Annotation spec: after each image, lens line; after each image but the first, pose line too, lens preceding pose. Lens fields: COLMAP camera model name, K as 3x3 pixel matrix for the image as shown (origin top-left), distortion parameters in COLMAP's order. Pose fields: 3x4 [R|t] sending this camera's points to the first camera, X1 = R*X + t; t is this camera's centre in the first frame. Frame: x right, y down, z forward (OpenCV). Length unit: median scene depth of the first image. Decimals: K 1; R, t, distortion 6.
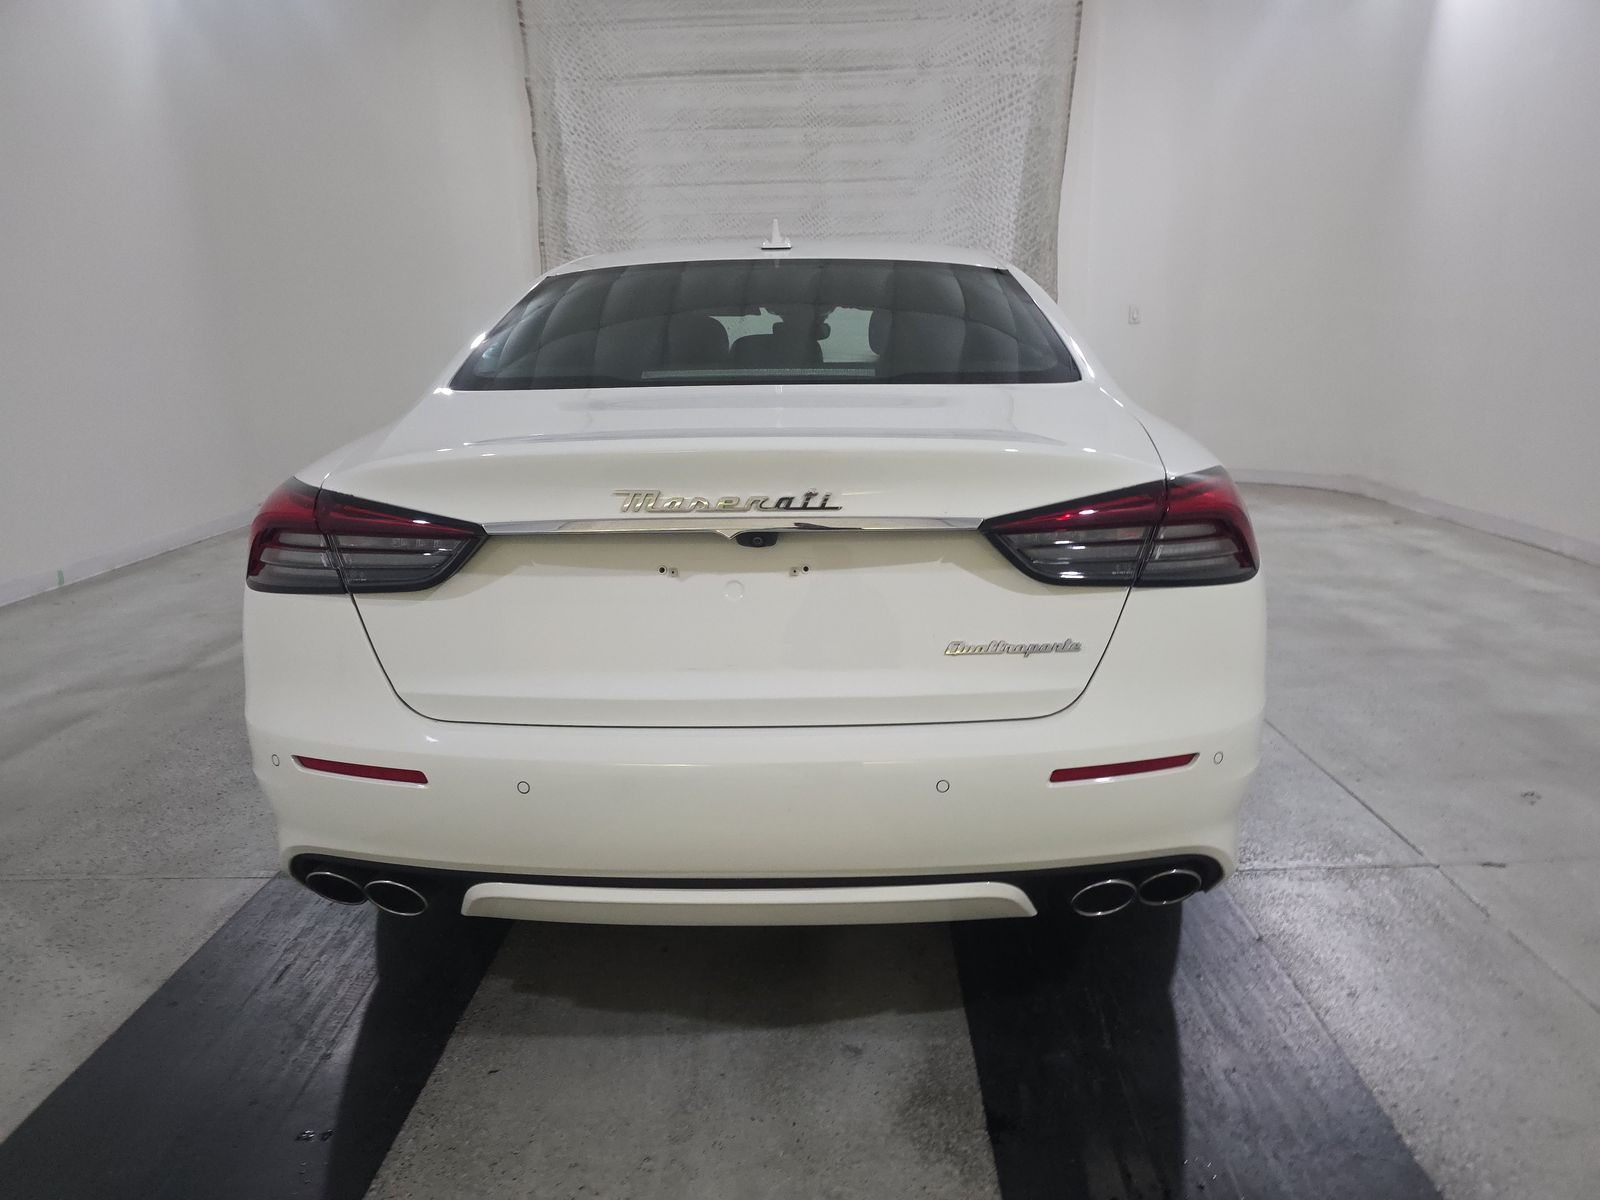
lens RADIAL K [[1078.4, 0, 817.2], [0, 1078.4, 630.2], [0, 0, 1]] dist [0.038049, -0.031837]
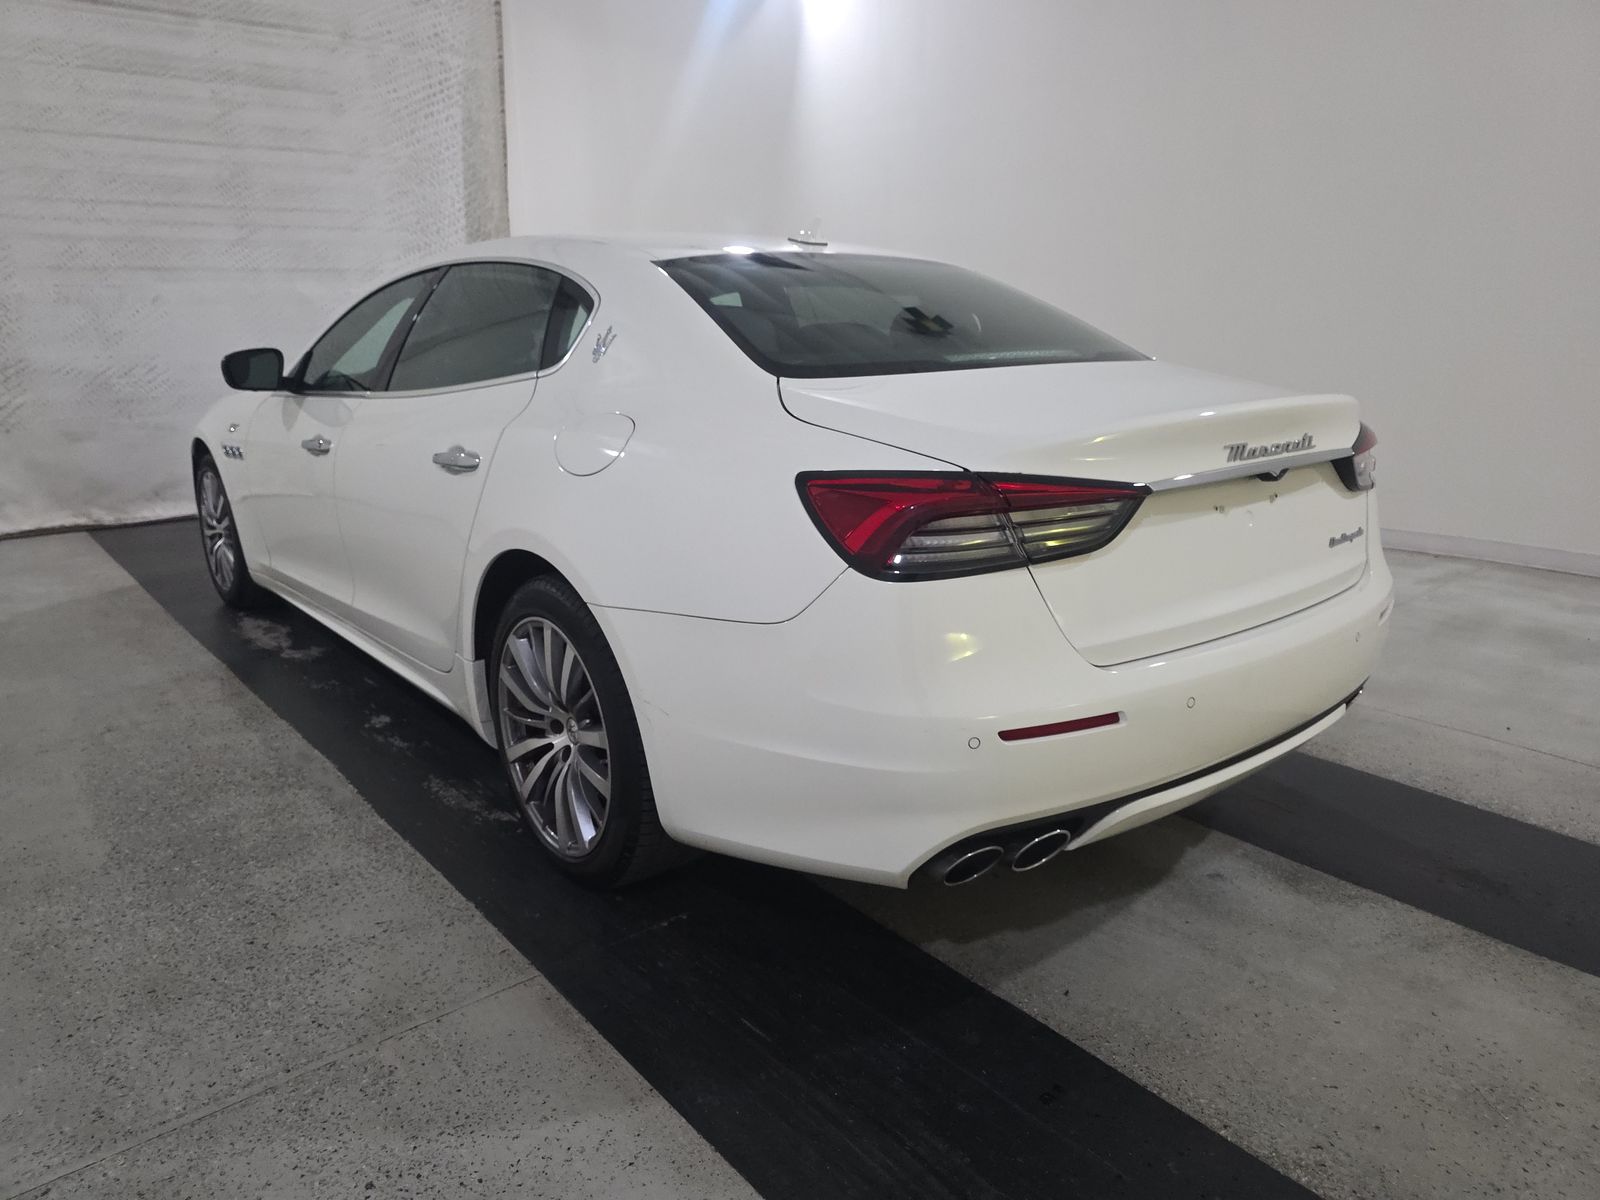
lens RADIAL K [[1076.8, 0, 800.0], [0, 1076.8, 600.0], [0, 0, 1]] dist [0.038341, -0.038966]
pose [[0.755656, -0.153848, 0.636644, -0.274708], [0.166079, 0.985261, 0.040968, -0.017243], [-0.633563, 0.074775, 0.770069, 0.073708]]
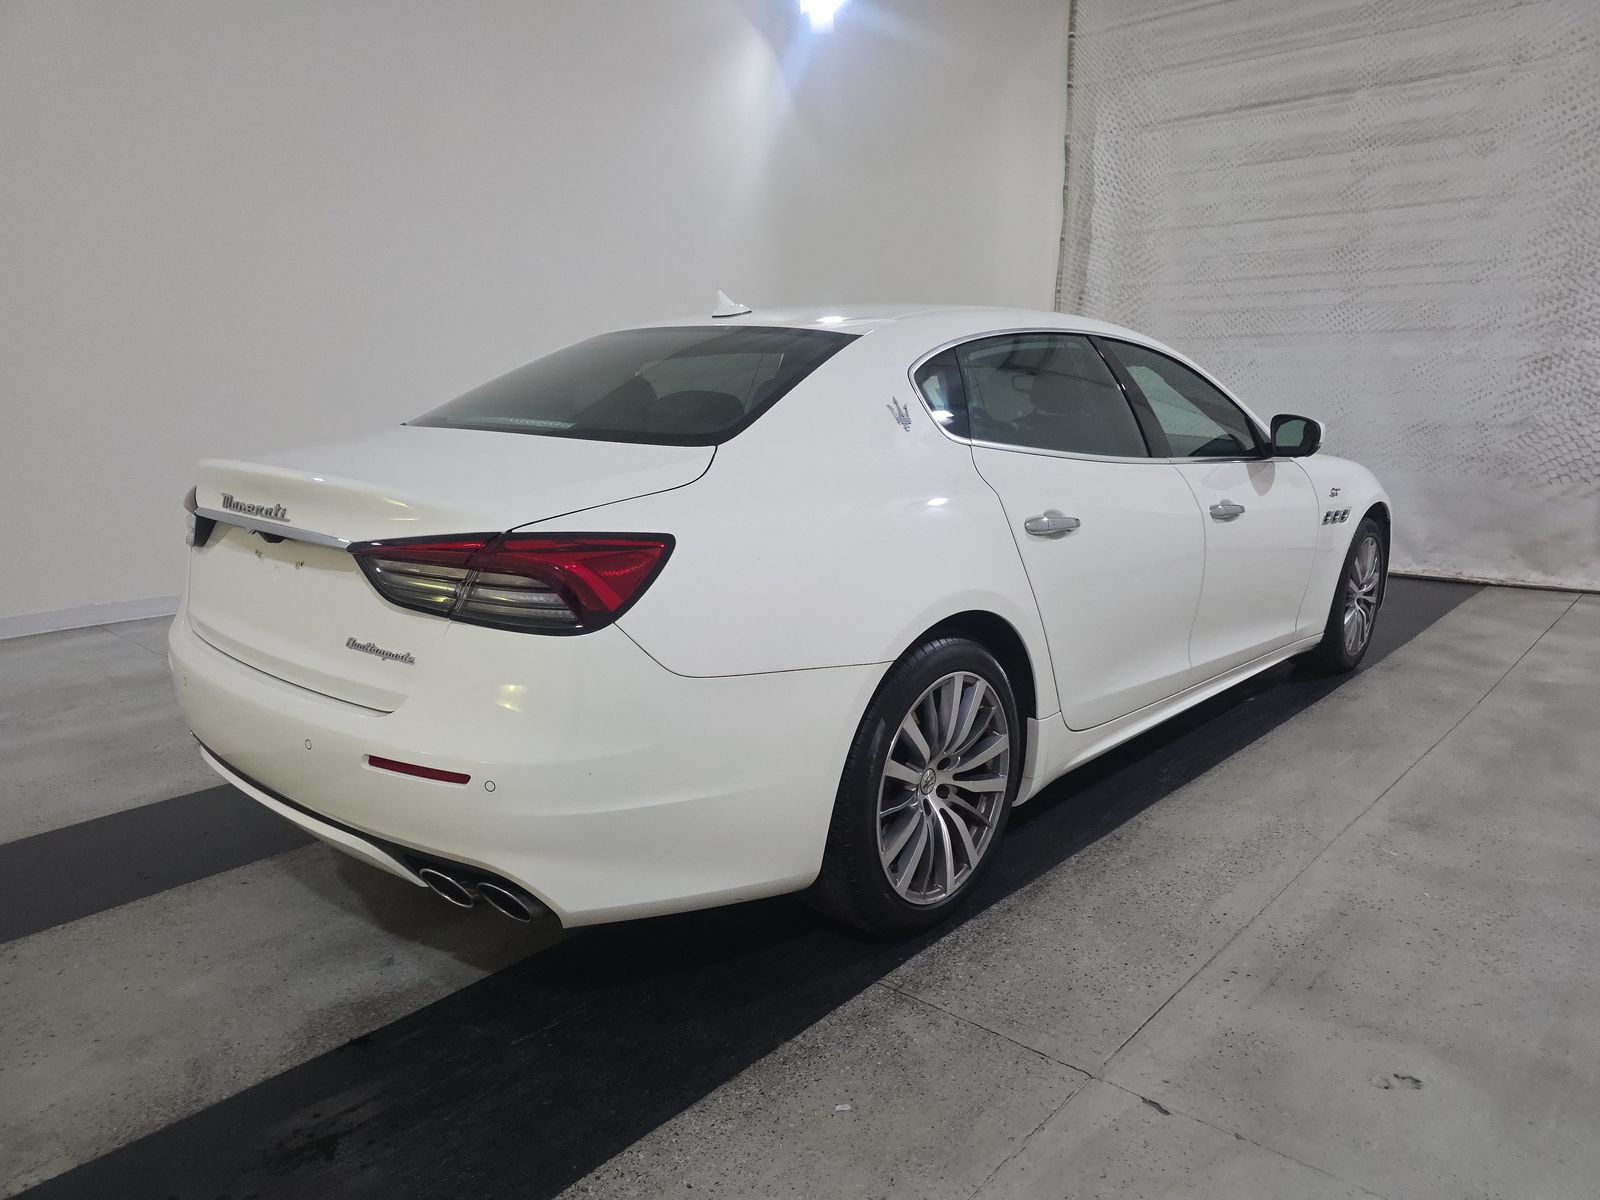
lens RADIAL K [[1088.4, 0, 801.1], [0, 1088.4, 620.3], [0, 0, 1]] dist [0.018082, -0.006861]
pose [[0.757973, 0.164111, -0.631304, 0.277258], [-0.189698, 0.981461, 0.027376, -0.029907], [0.624092, 0.099006, 0.775053, 0.070742]]
